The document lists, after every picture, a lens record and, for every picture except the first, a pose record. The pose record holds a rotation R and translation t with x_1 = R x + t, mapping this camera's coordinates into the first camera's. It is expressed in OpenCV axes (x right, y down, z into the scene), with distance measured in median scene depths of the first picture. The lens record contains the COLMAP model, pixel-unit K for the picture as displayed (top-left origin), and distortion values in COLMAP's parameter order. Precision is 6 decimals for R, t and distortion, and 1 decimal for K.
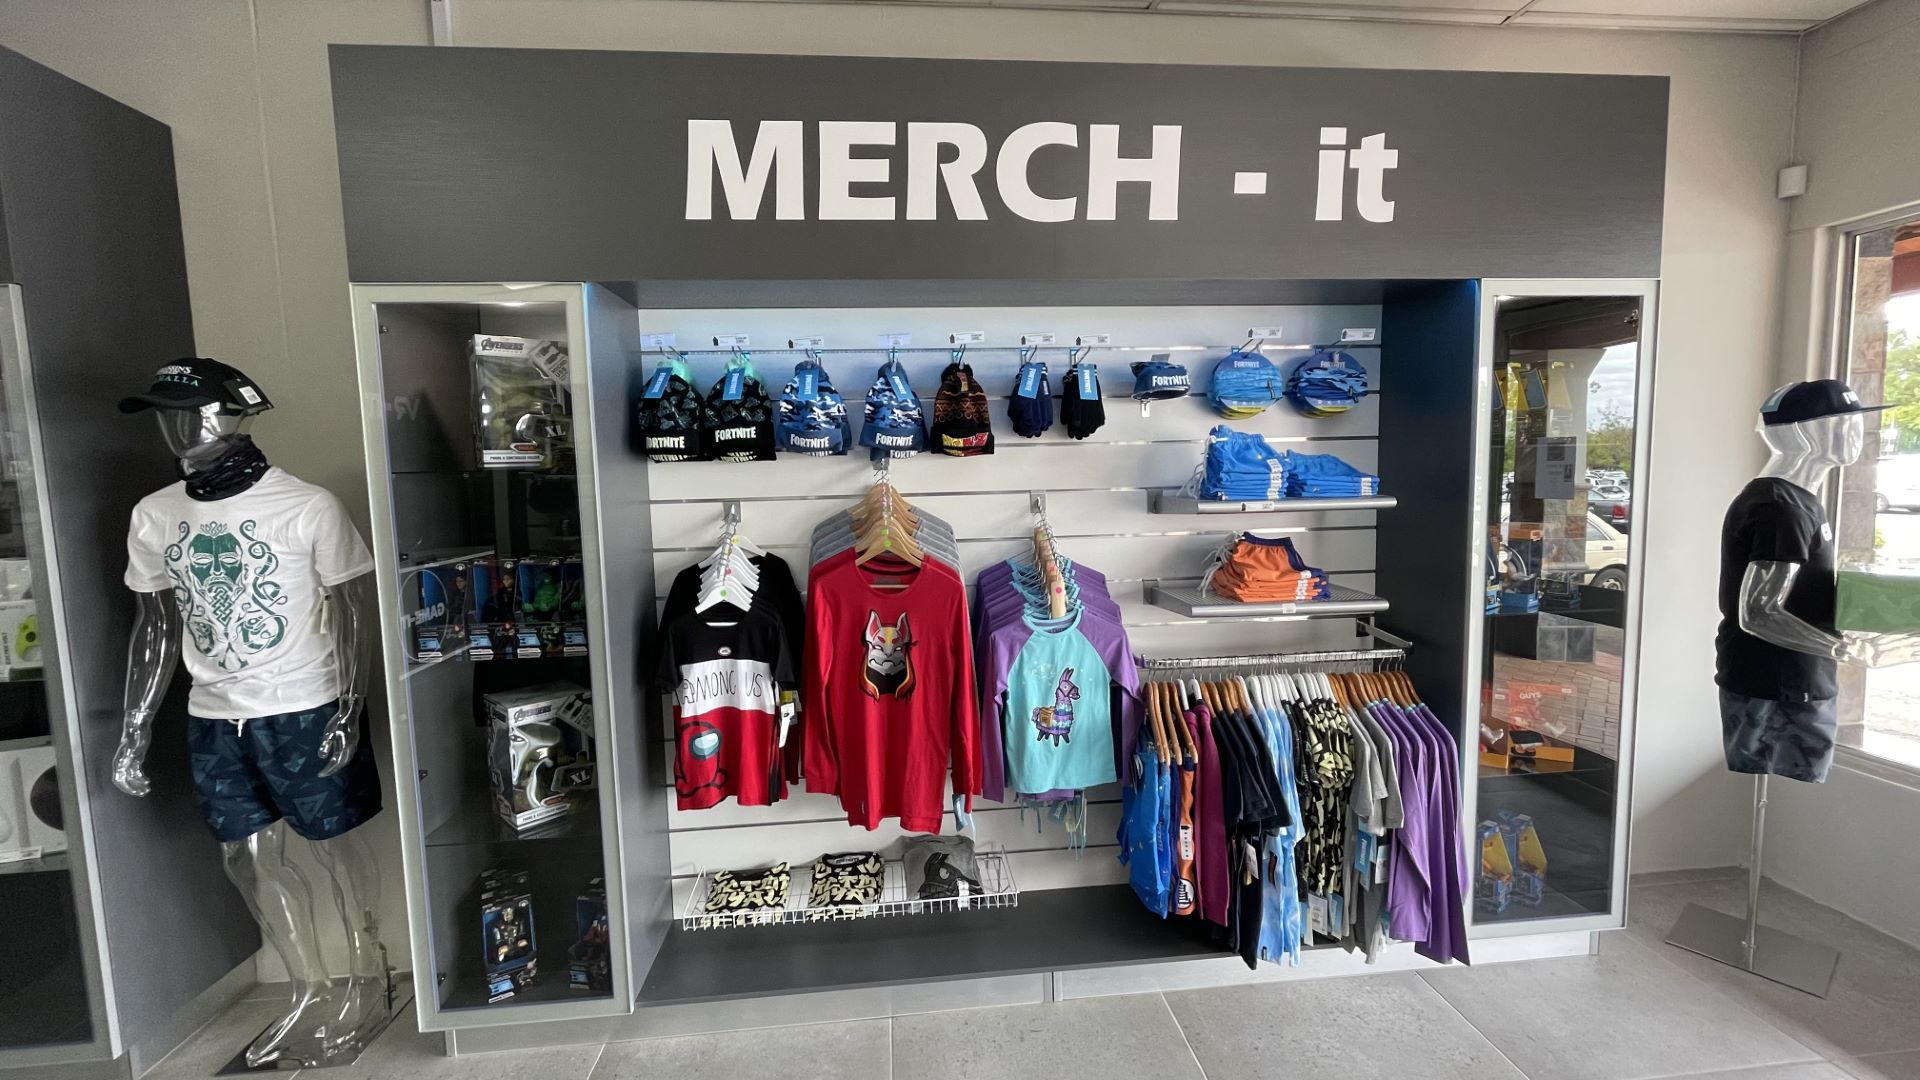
lens RADIAL K [[773.2, 0, 955.0], [0, 773.2, 538.1], [0, 0, 1]] dist [-0.001406, 0.000030]
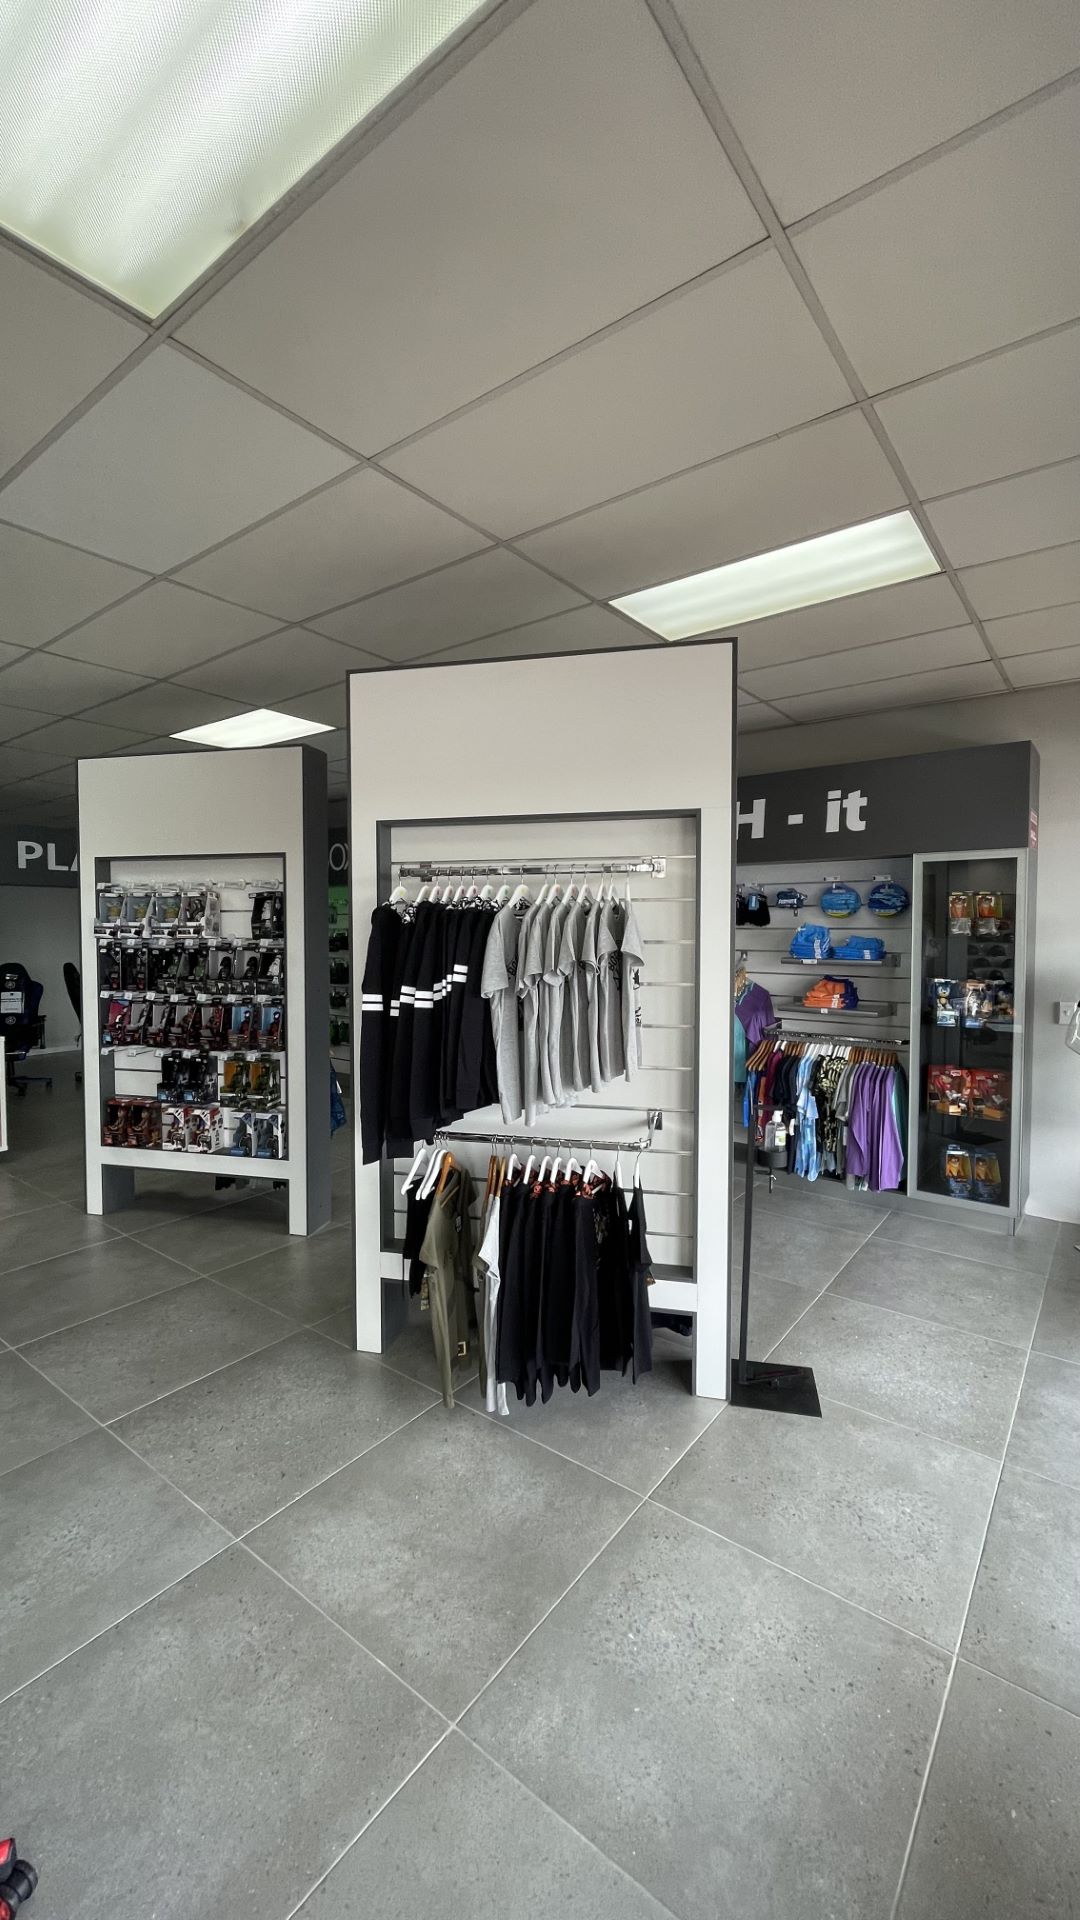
lens RADIAL K [[775.9, 0, 541.4], [0, 775.9, 957.6], [0, 0, 1]] dist [-0.001224, -0.000272]
pose [[0.734203, 0.048467, -0.677198, 1.396894], [-0.075906, 0.997055, -0.010936, 0.030505], [0.674673, 0.059433, 0.735720, -1.163390]]
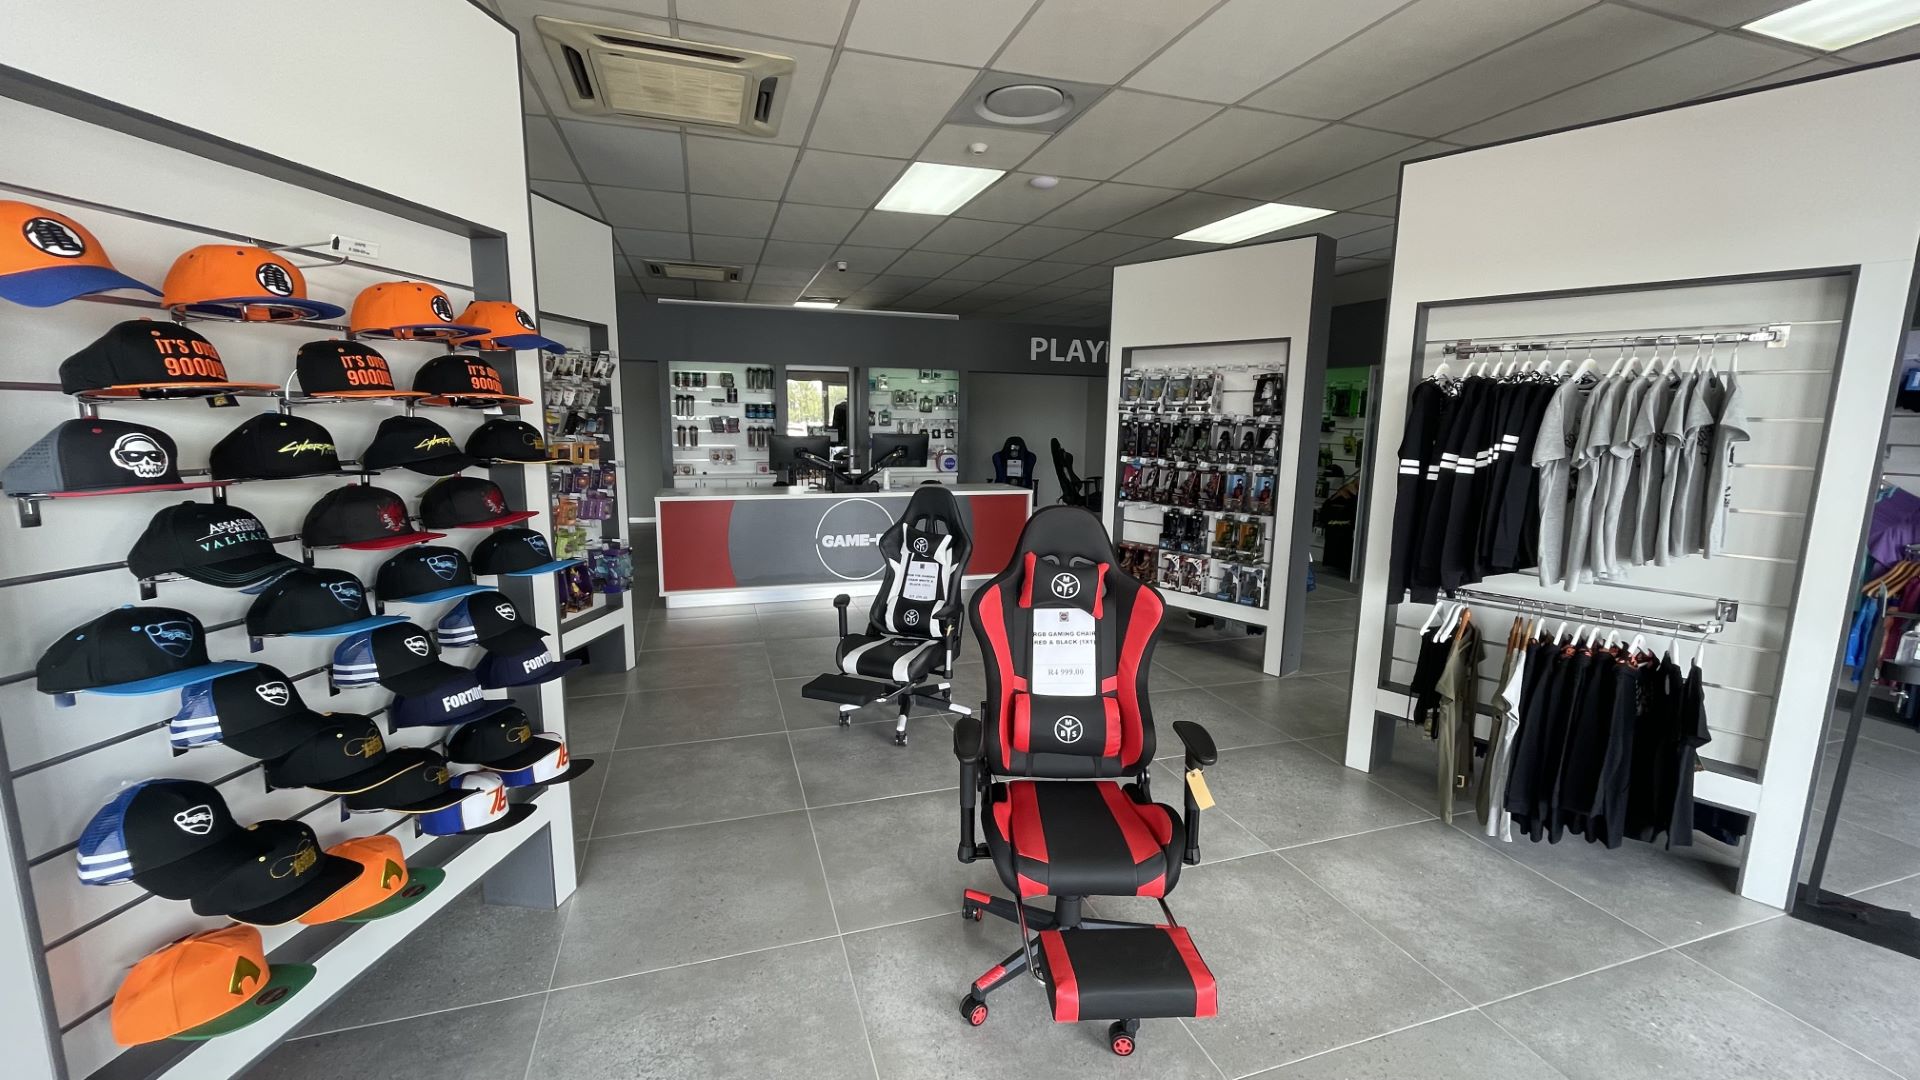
lens RADIAL K [[775.9, 0, 959.0], [0, 775.9, 537.4], [0, 0, 1]] dist [-0.001224, -0.000272]
pose [[0.218112, 0.179371, -0.959298, 1.562045], [-0.106364, 0.981478, 0.159335, 0.095911], [0.970110, 0.067282, 0.233150, -1.542343]]
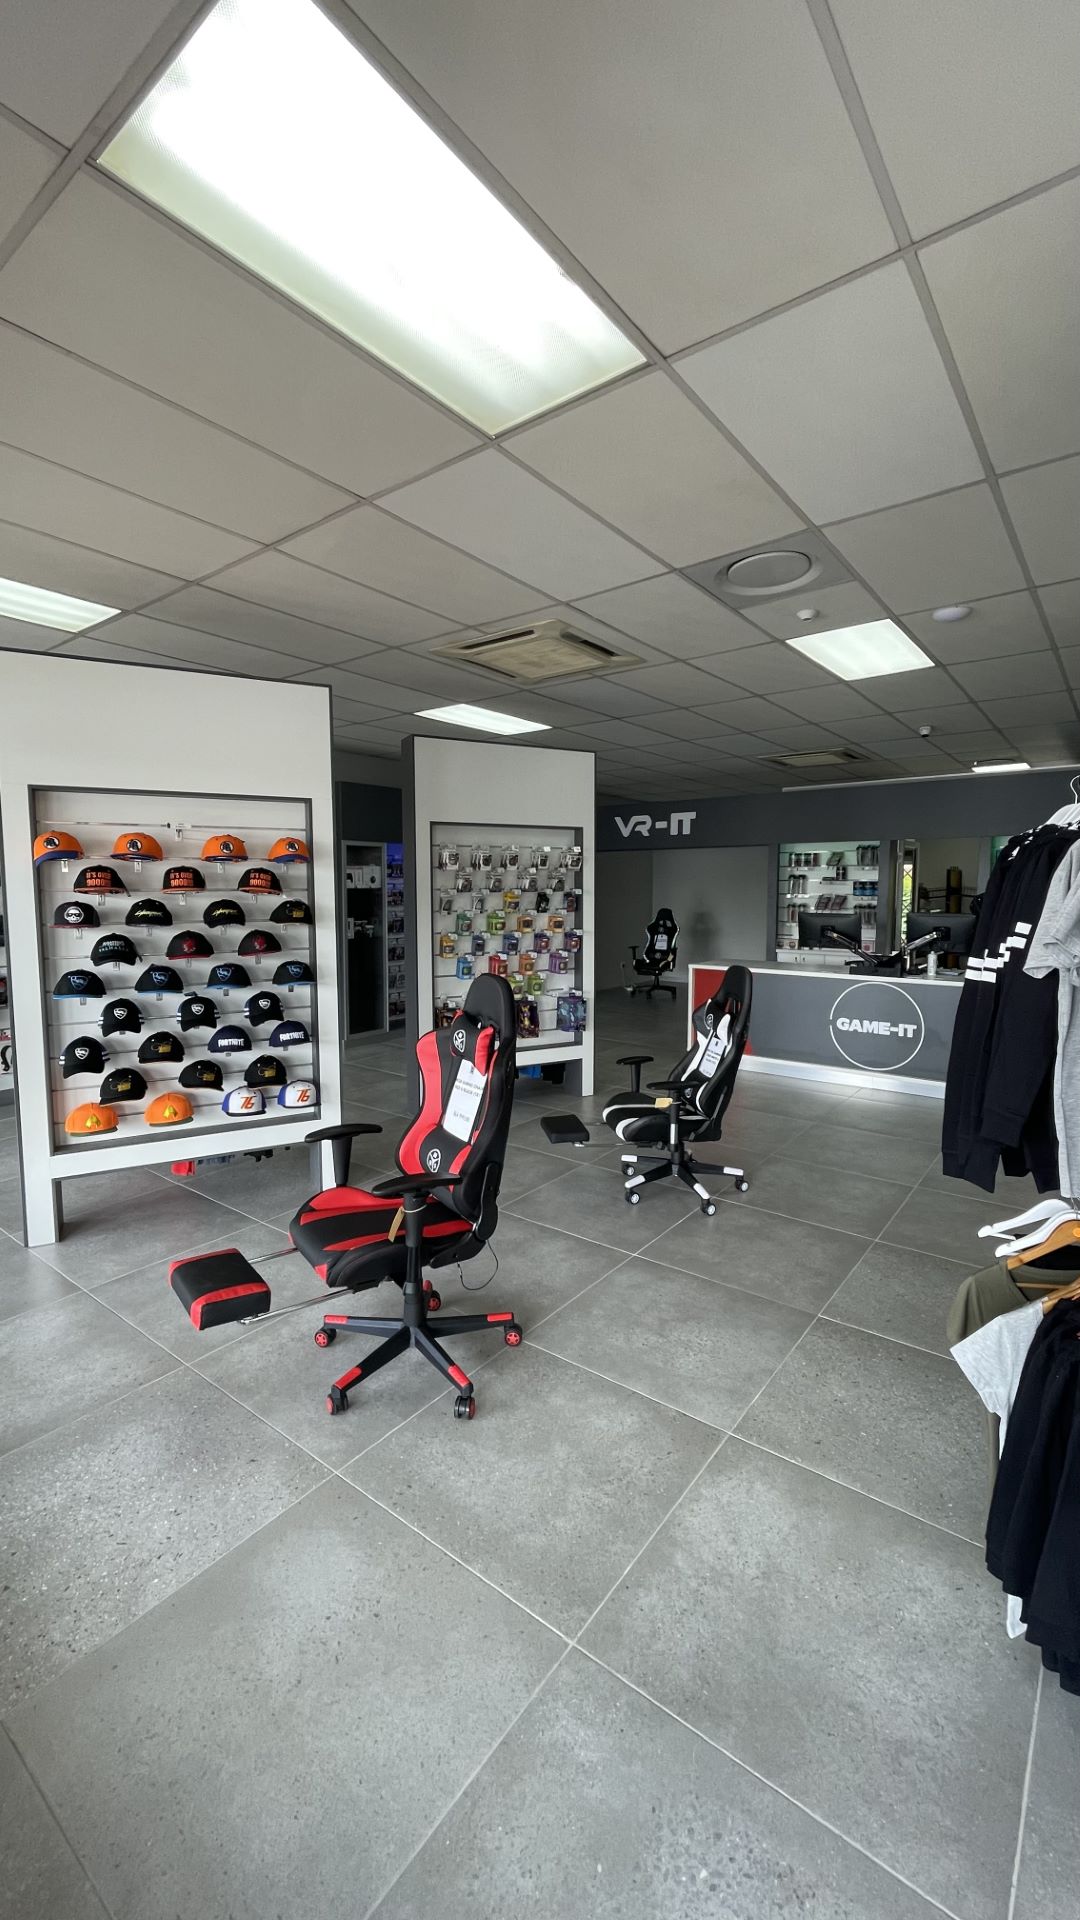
lens RADIAL K [[775.9, 0, 541.4], [0, 775.9, 957.6], [0, 0, 1]] dist [-0.001224, -0.000272]
pose [[-0.681670, 0.092308, -0.725814, 1.381589], [-0.045947, 0.984651, 0.168379, -0.034461], [0.730216, 0.148128, -0.666965, -0.212702]]
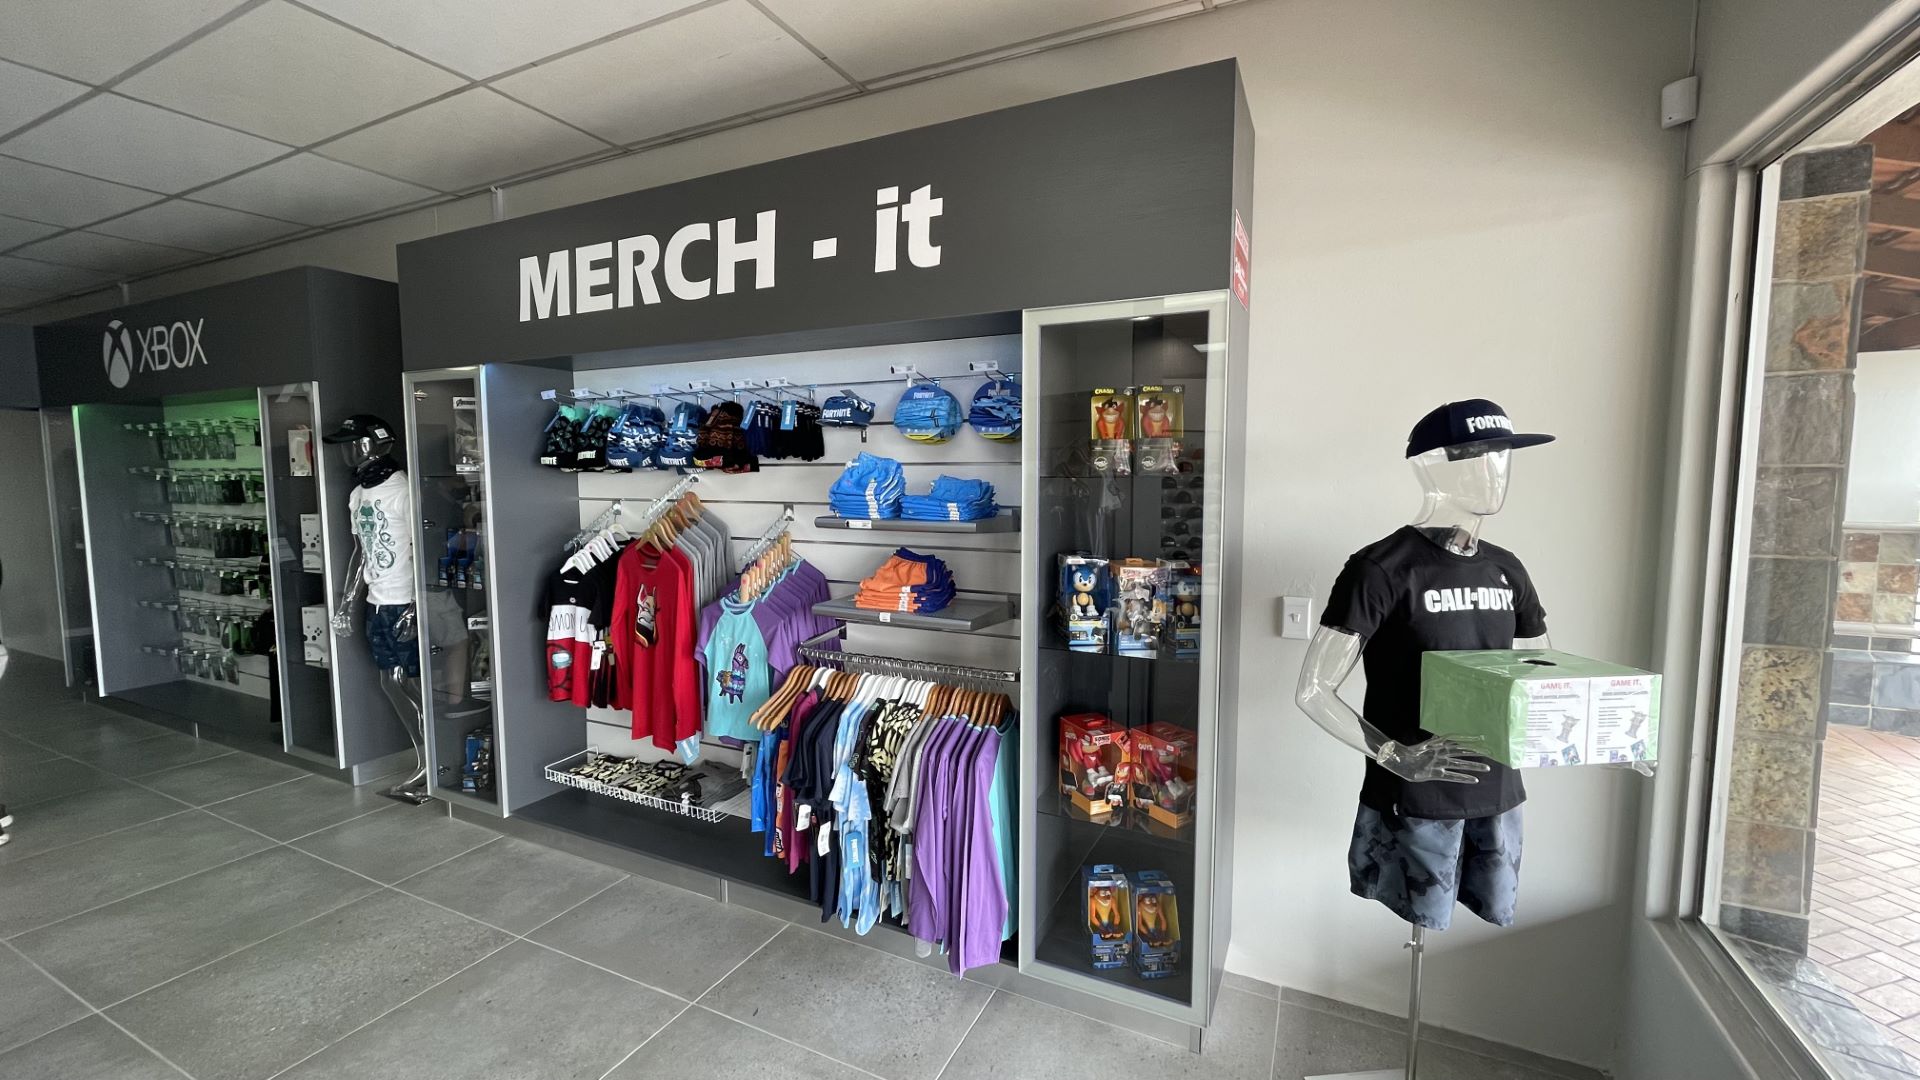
lens RADIAL K [[775.9, 0, 959.0], [0, 775.9, 537.4], [0, 0, 1]] dist [-0.001224, -0.000272]
pose [[0.853280, 0.066740, -0.517165, 1.189068], [-0.066217, 0.997615, 0.019490, -0.057528], [0.517232, 0.017615, 0.855664, 0.104664]]
